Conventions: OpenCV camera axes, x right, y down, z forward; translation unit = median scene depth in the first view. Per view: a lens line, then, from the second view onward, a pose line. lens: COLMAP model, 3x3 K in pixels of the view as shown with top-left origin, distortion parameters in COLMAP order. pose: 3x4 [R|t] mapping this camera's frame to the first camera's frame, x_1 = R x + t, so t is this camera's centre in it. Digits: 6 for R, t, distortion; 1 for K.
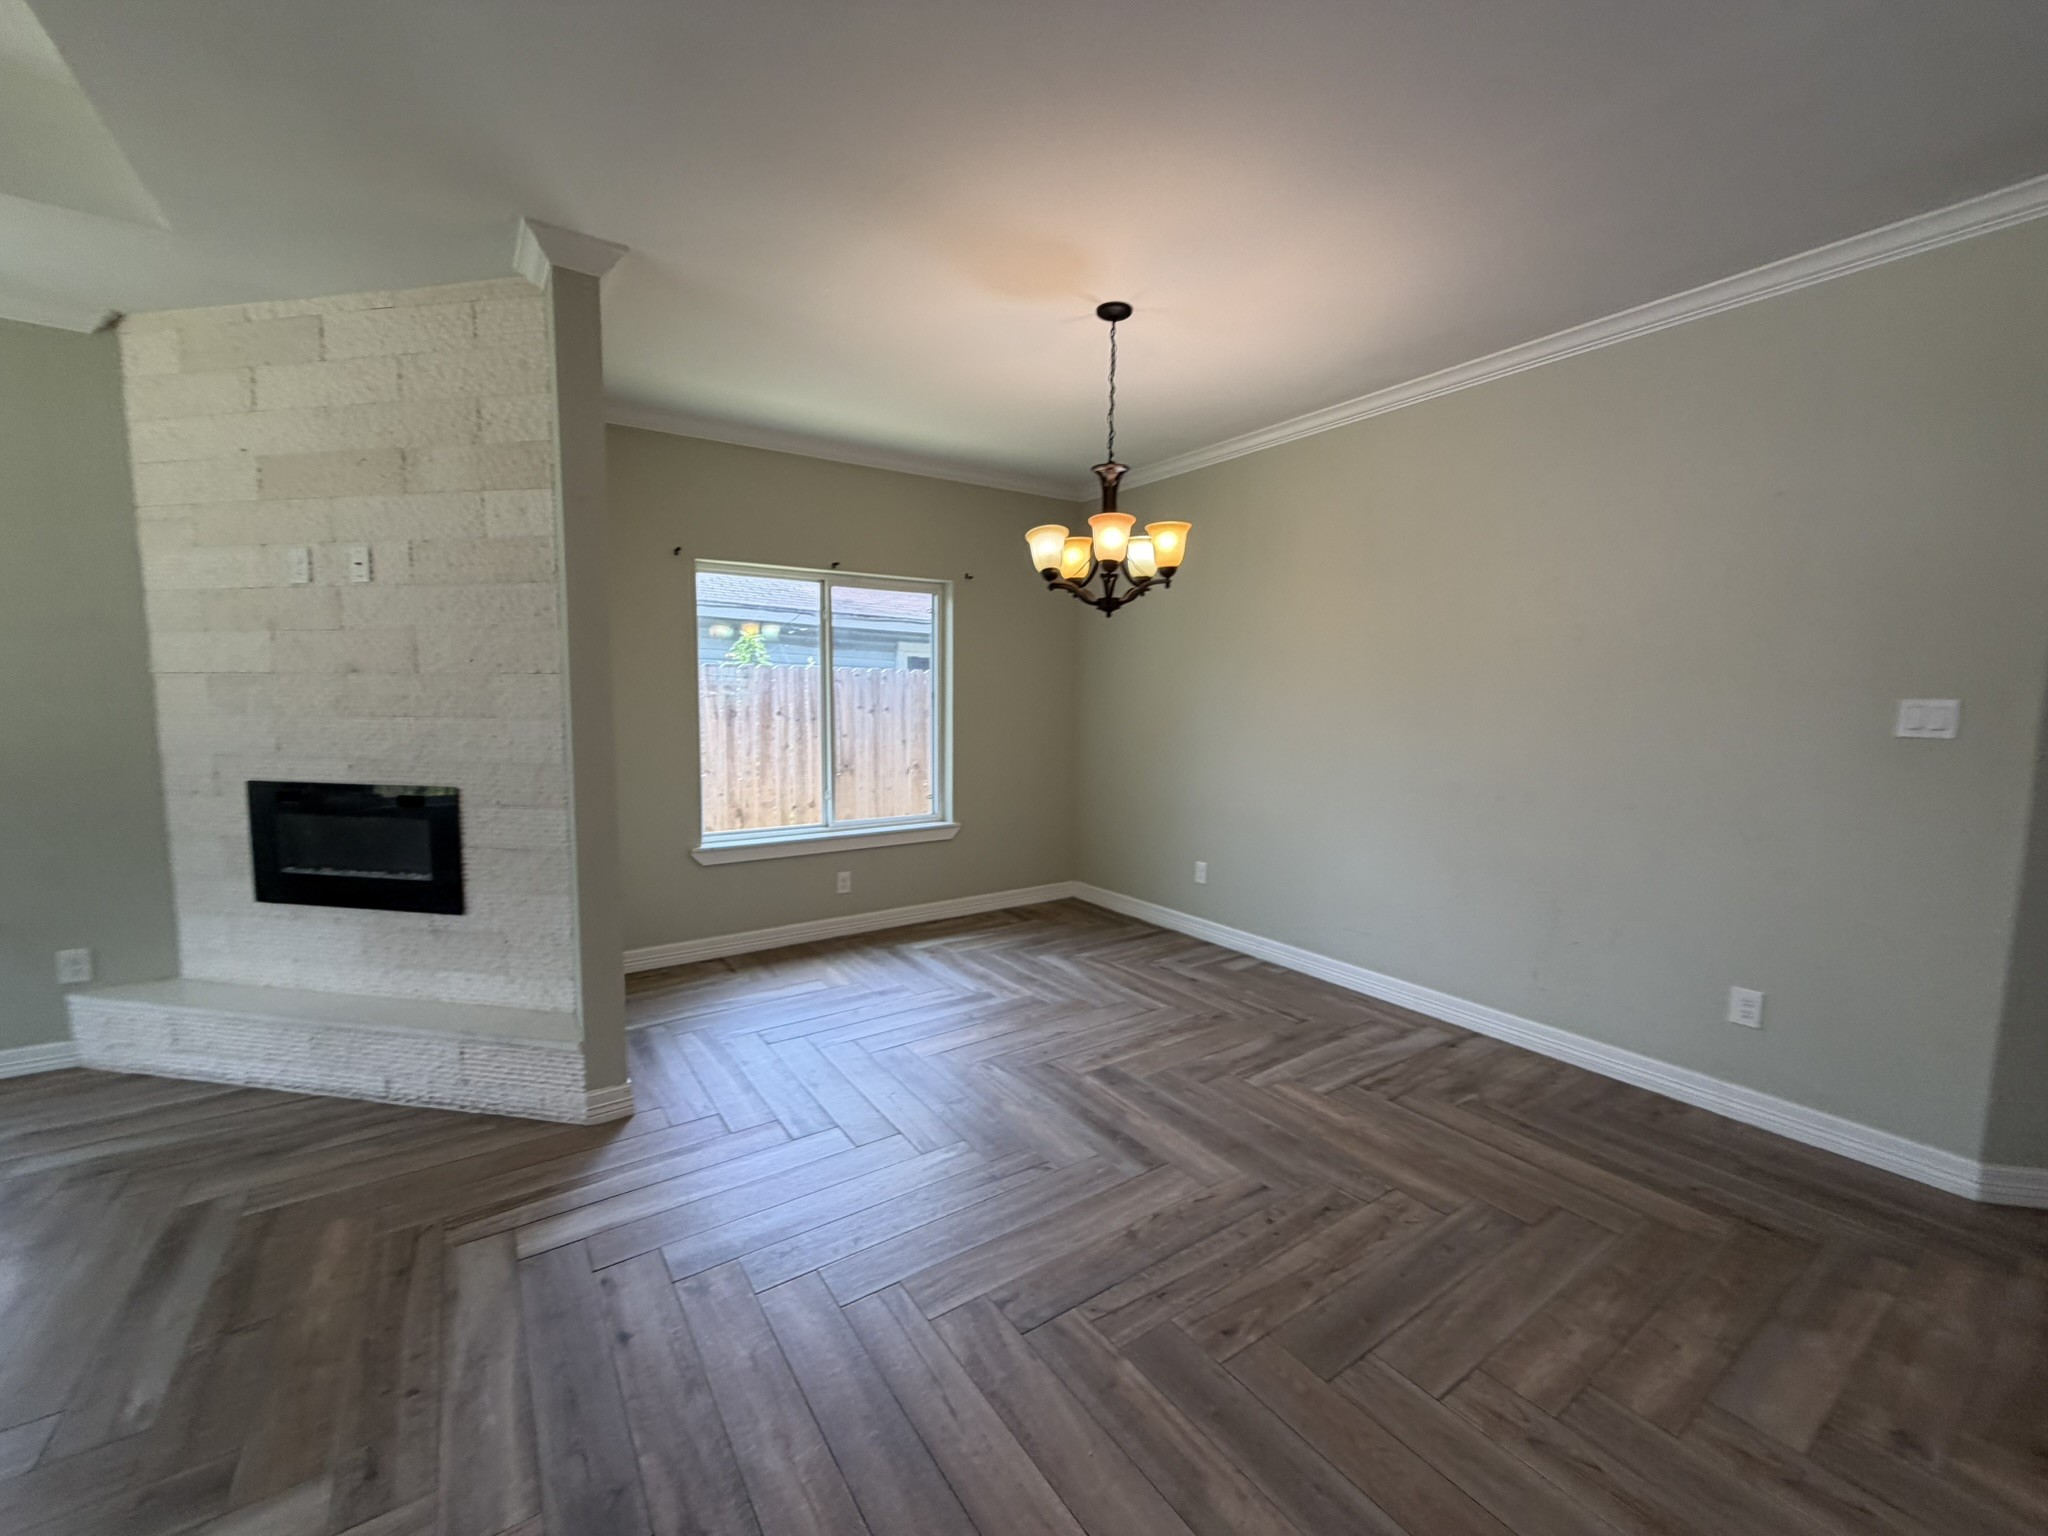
lens RADIAL K [[817.8, 0, 1016.0], [0, 817.8, 767.5], [0, 0, 1]] dist [0.000296, 0.000125]
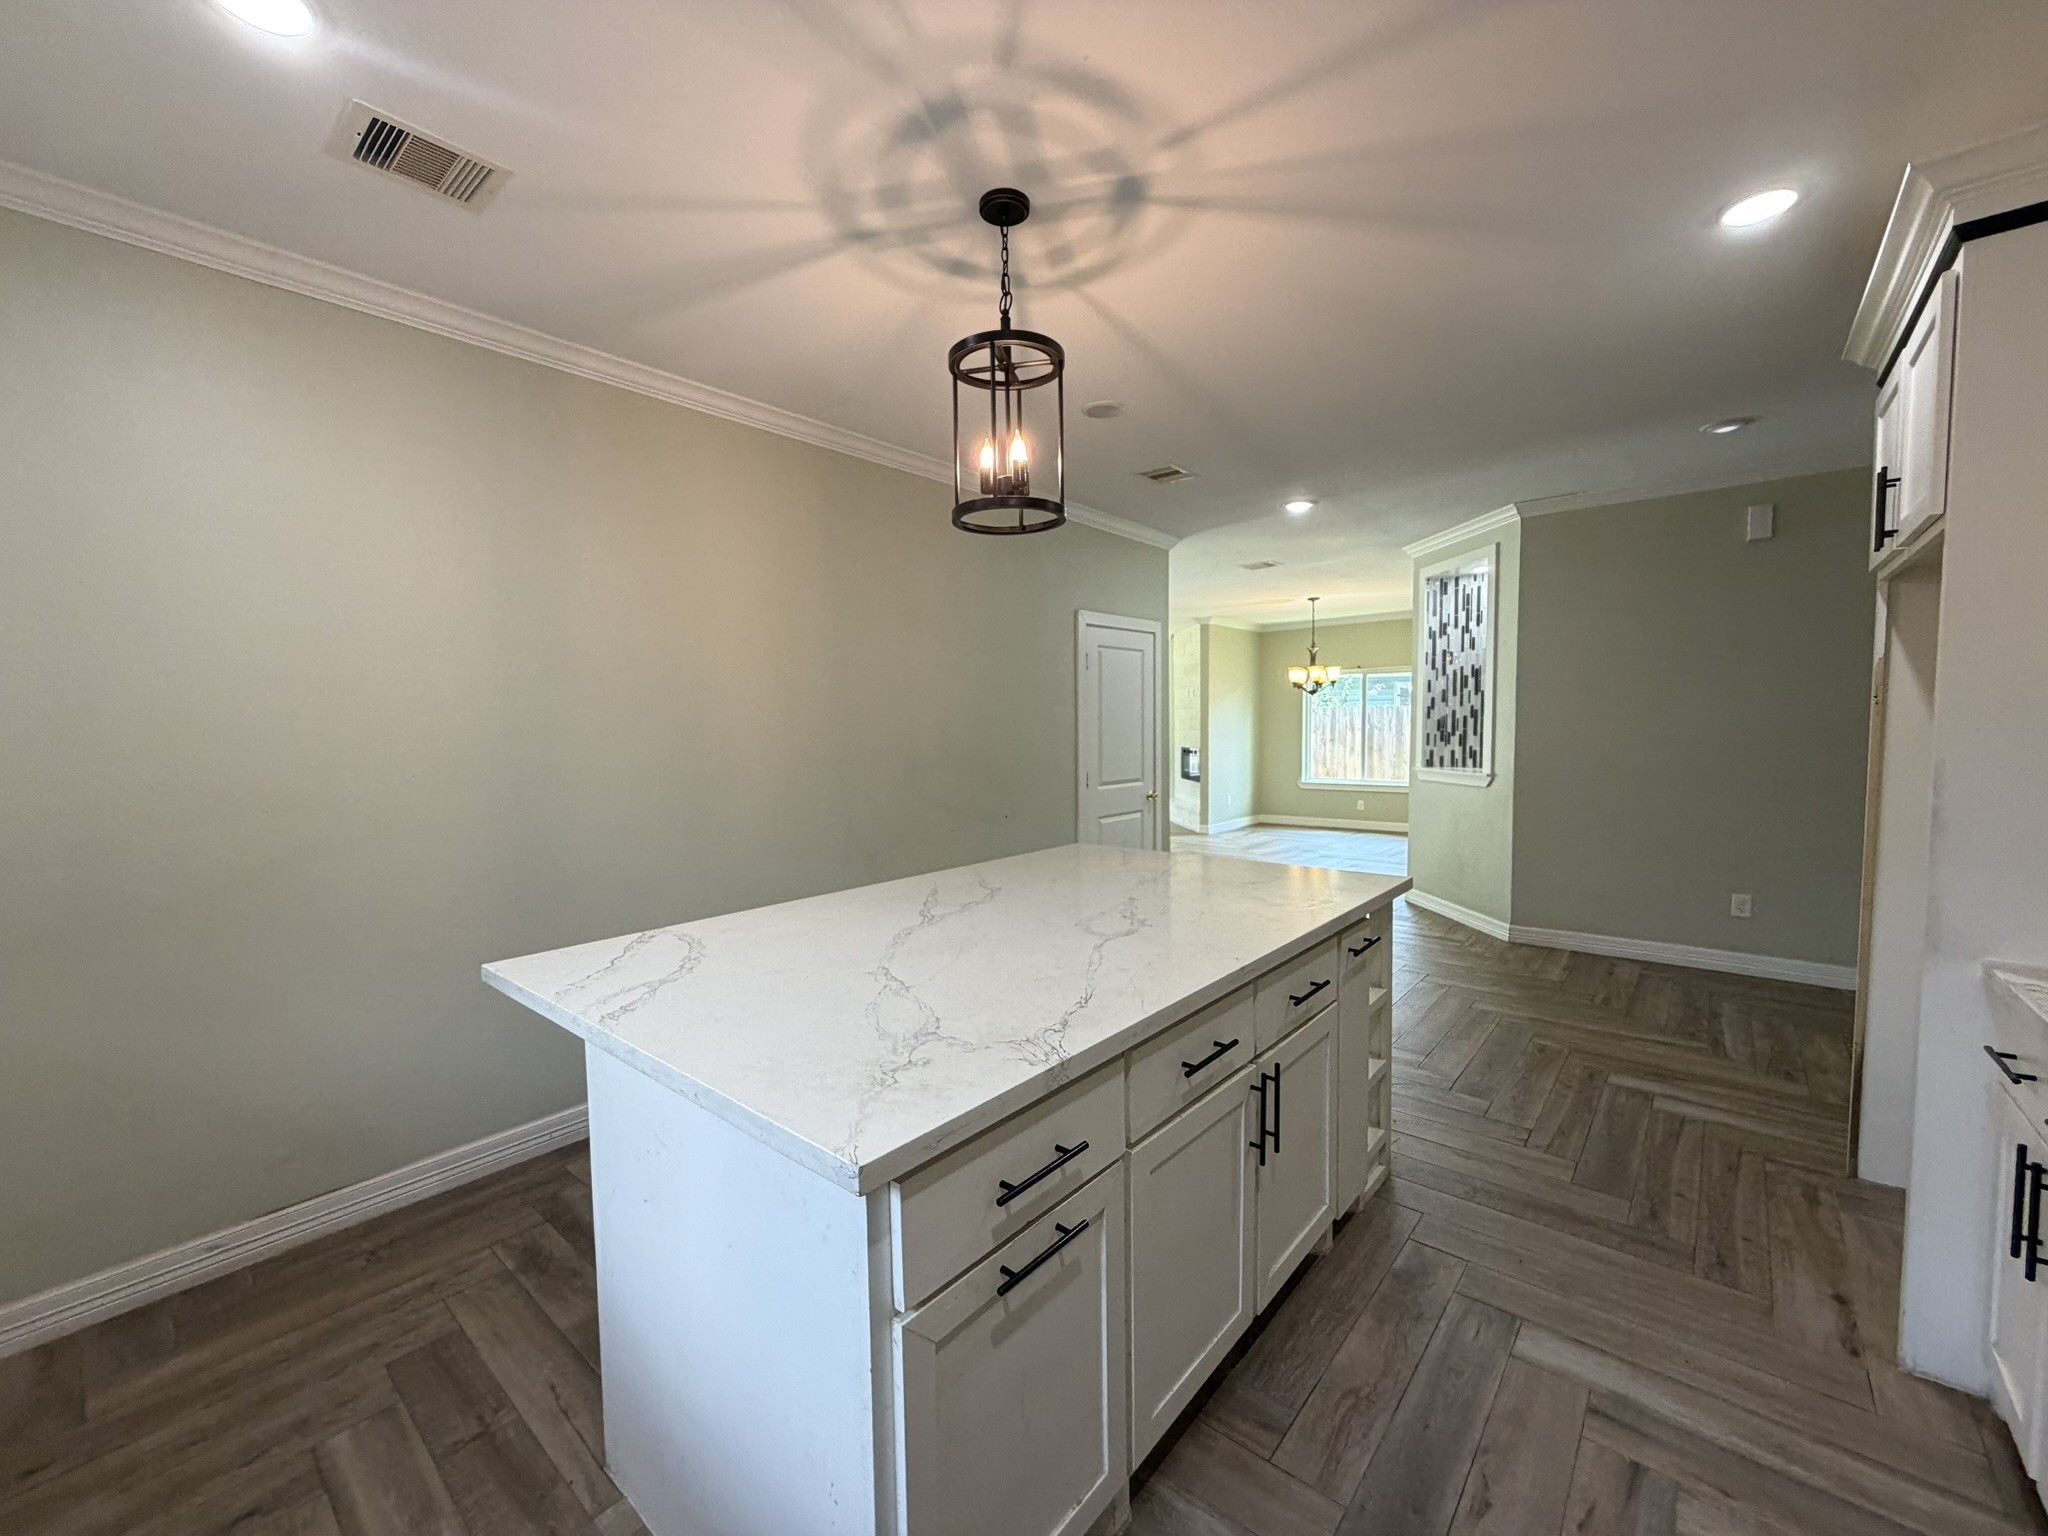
lens RADIAL K [[817.8, 0, 1019.6], [0, 817.8, 771.0], [0, 0, 1]] dist [0.000296, 0.000125]
pose [[0.266227, 0.044293, -0.962892, 2.827565], [-0.069602, 0.997219, 0.026628, 0.087392], [0.961394, 0.059931, 0.268569, -0.866487]]
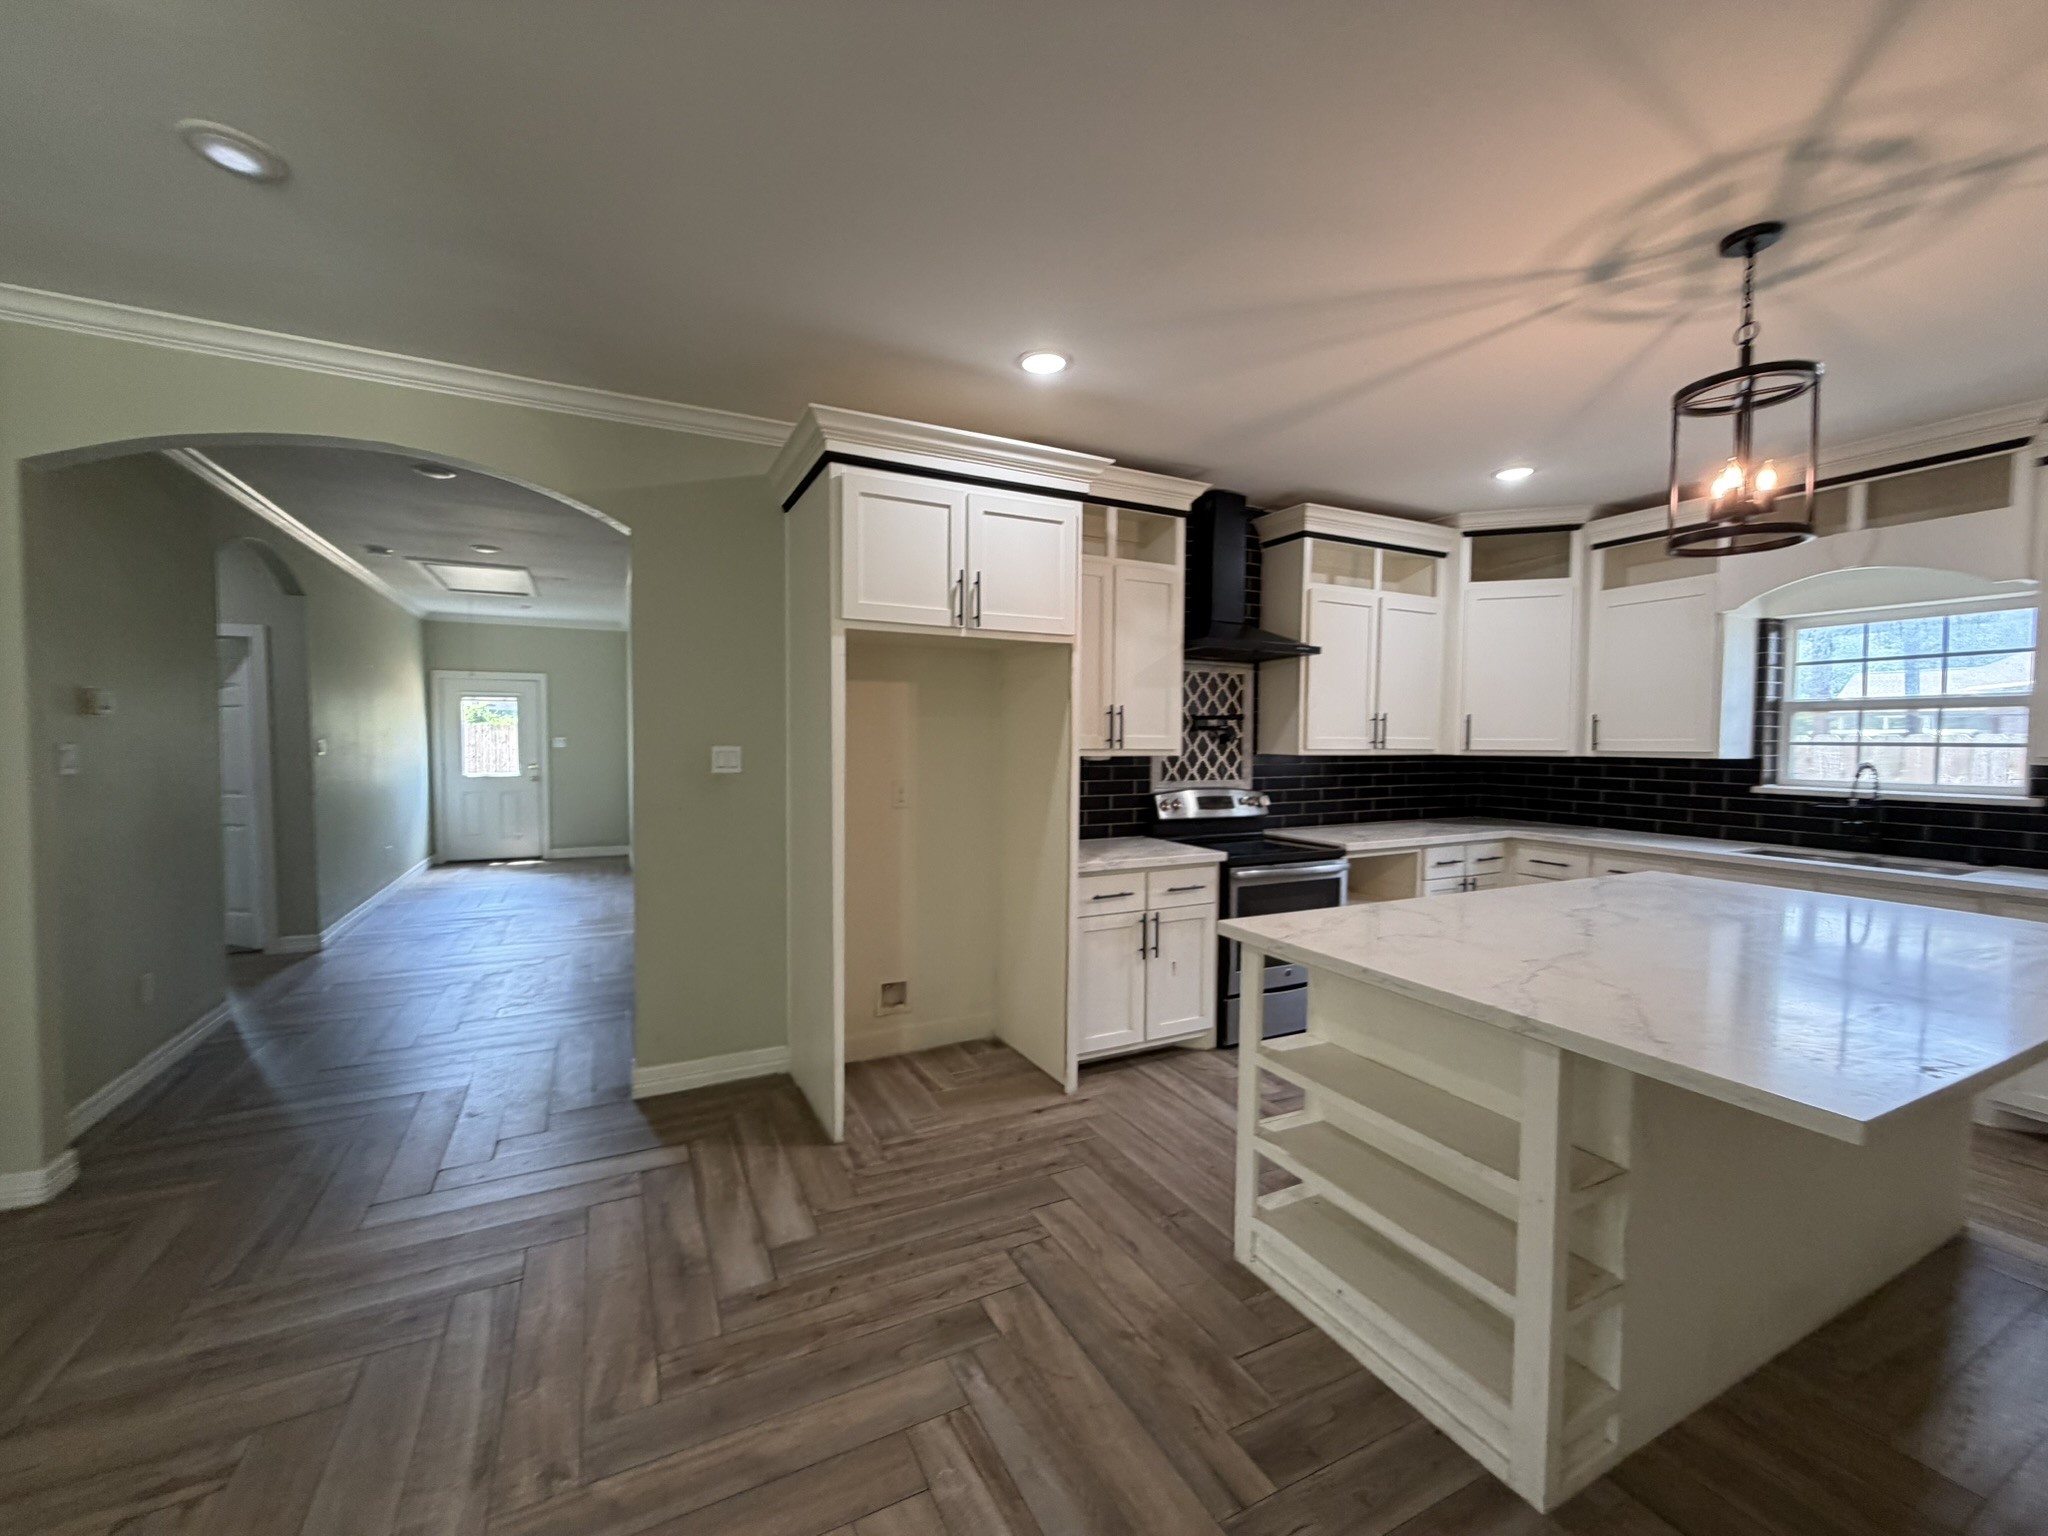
lens RADIAL K [[817.8, 0, 1020.1], [0, 817.8, 774.7], [0, 0, 1]] dist [0.000296, 0.000125]
pose [[0.126839, -0.051836, 0.990568, 1.175662], [0.084343, 0.995581, 0.041299, 0.002215], [-0.988331, 0.078310, 0.130650, -0.077606]]
